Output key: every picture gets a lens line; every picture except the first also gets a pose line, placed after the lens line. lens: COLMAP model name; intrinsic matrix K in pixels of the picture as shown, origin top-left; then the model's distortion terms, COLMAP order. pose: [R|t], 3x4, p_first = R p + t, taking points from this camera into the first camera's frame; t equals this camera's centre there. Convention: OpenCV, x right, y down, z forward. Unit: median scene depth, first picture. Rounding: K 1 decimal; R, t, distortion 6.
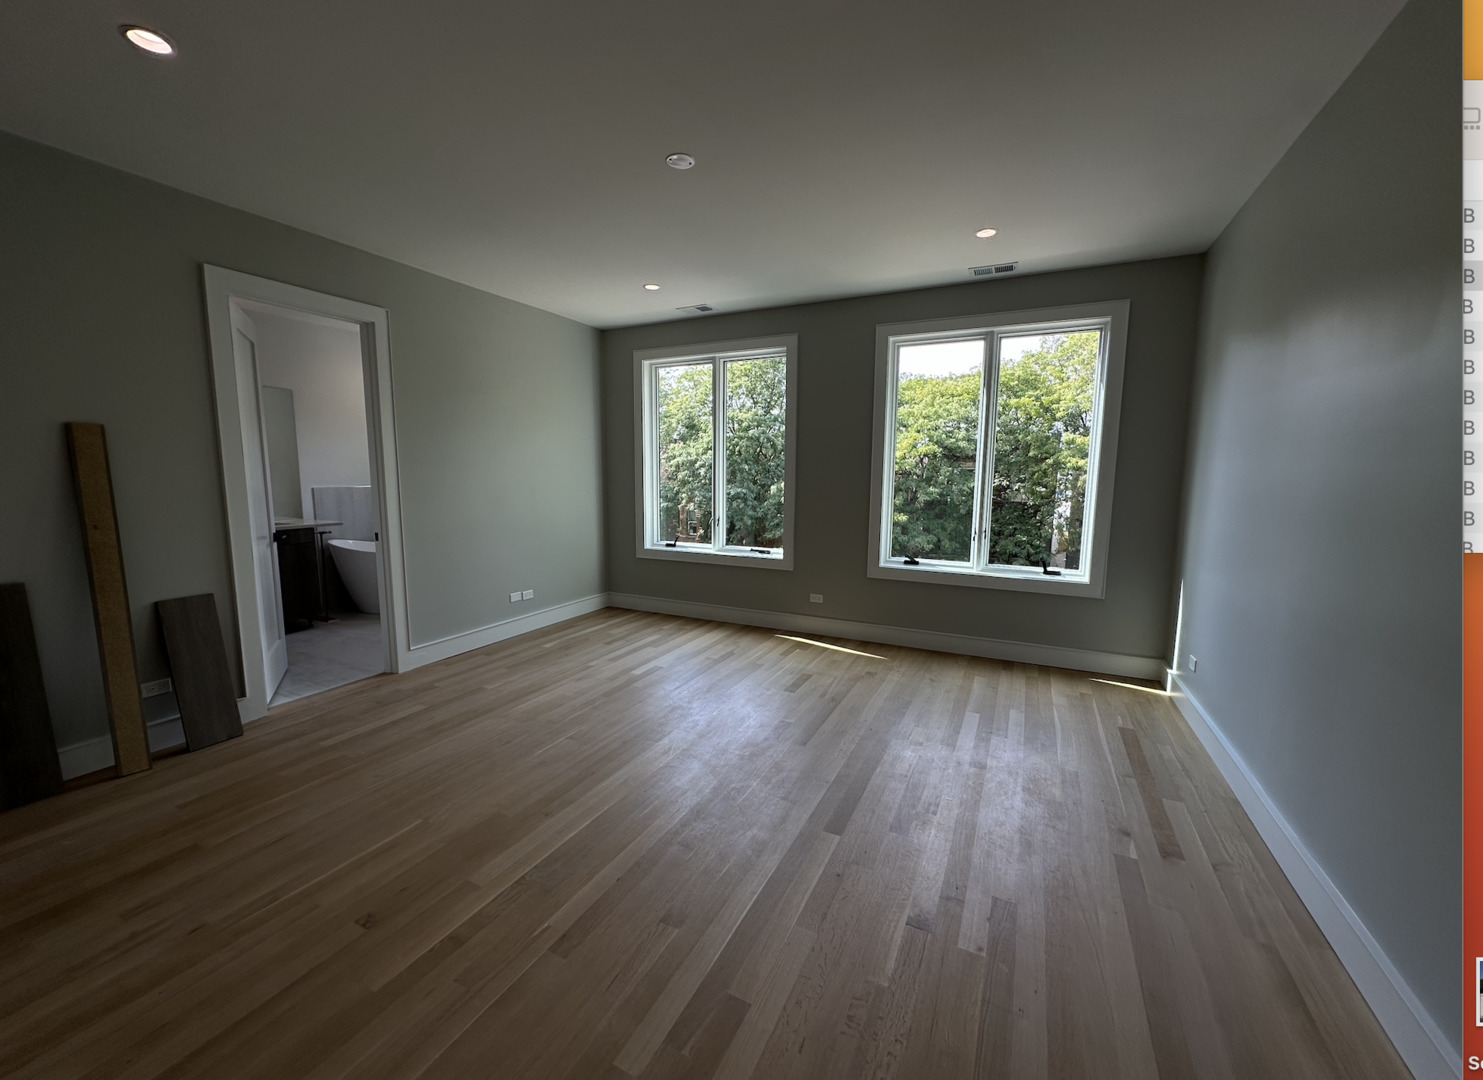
lens RADIAL K [[588.3, 0, 732.0], [0, 588.3, 548.7], [0, 0, 1]] dist [-0.000132, 0.000068]
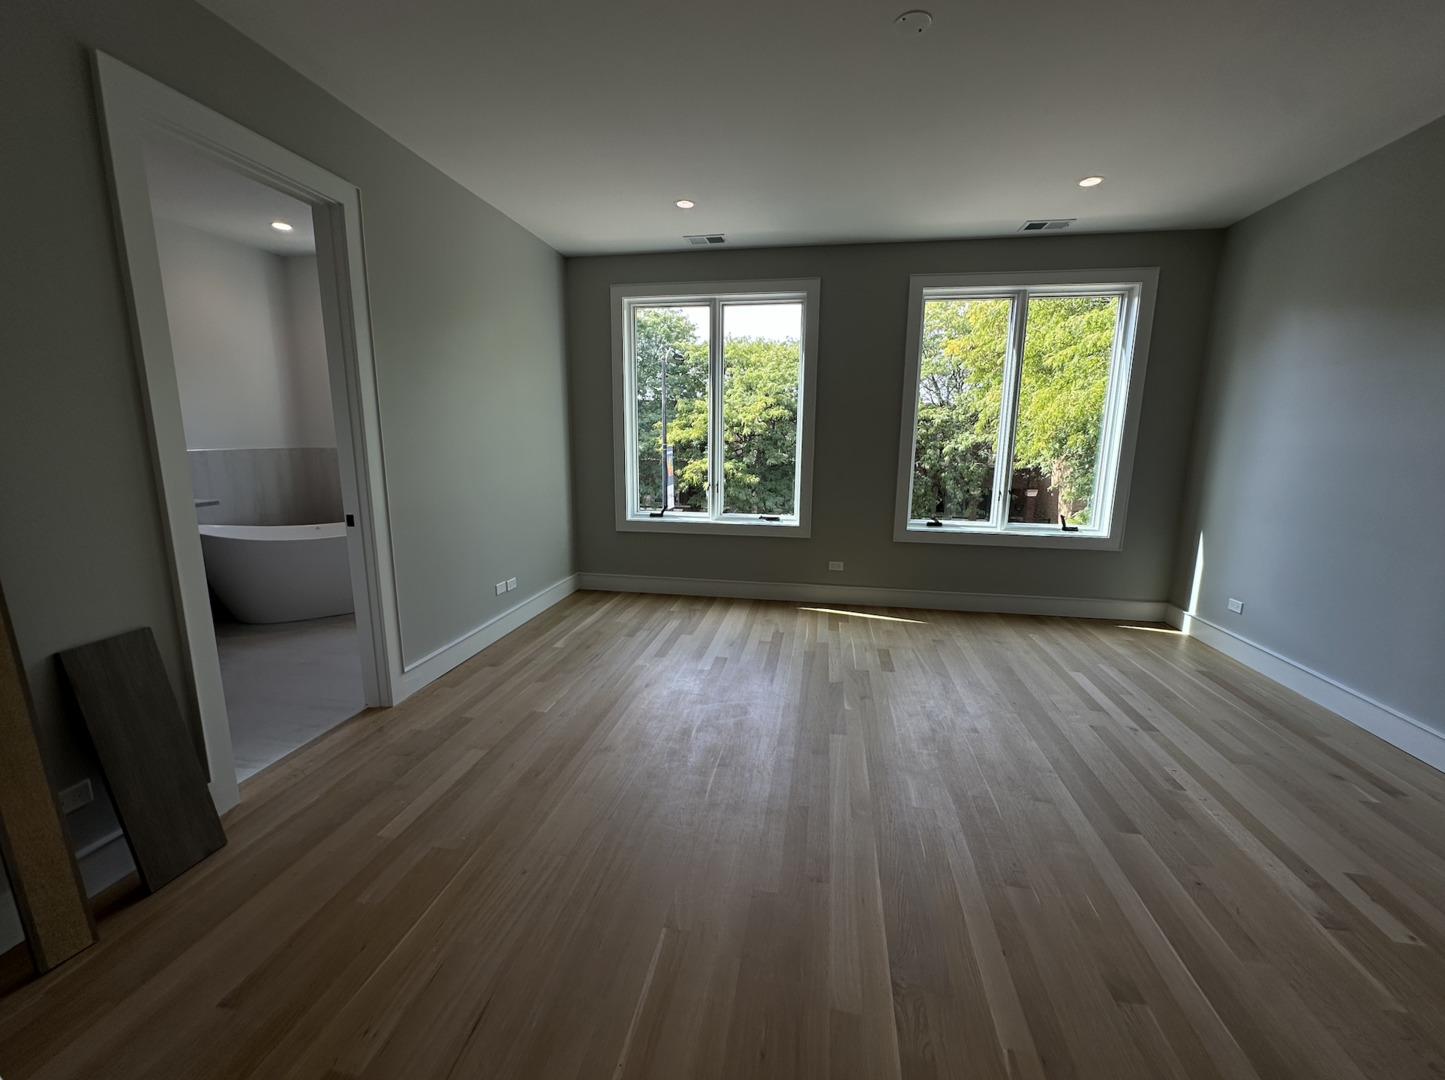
lens RADIAL K [[581.0, 0, 722.5], [0, 581.0, 540.0], [0, 0, 1]] dist [-0.001824, -0.000119]
pose [[0.955101, -0.049873, 0.292054, -0.338978], [0.035002, 0.997821, 0.055928, -0.018083], [-0.294207, -0.043195, 0.954765, 0.181510]]
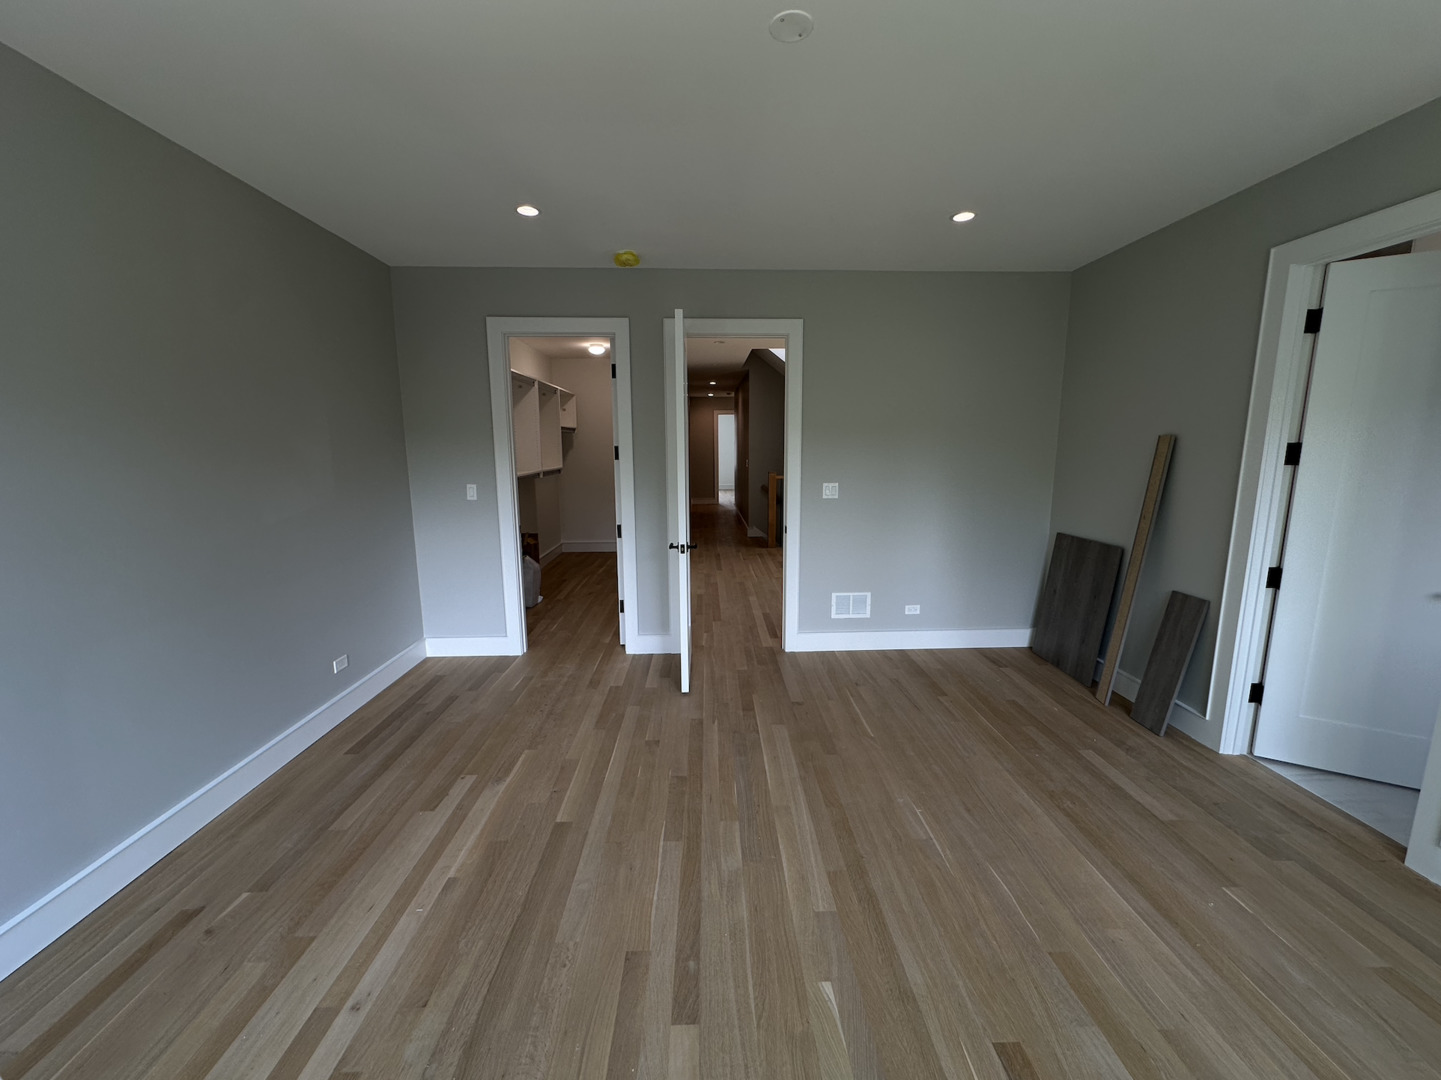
lens RADIAL K [[579.4, 0, 720.5], [0, 579.4, 540.0], [0, 0, 1]] dist [-0.001824, -0.000119]
pose [[-0.878546, 0.077620, -0.471309, 0.193257], [-0.062752, 0.959401, 0.274978, -0.163602], [0.473518, 0.271156, -0.838007, 0.963690]]
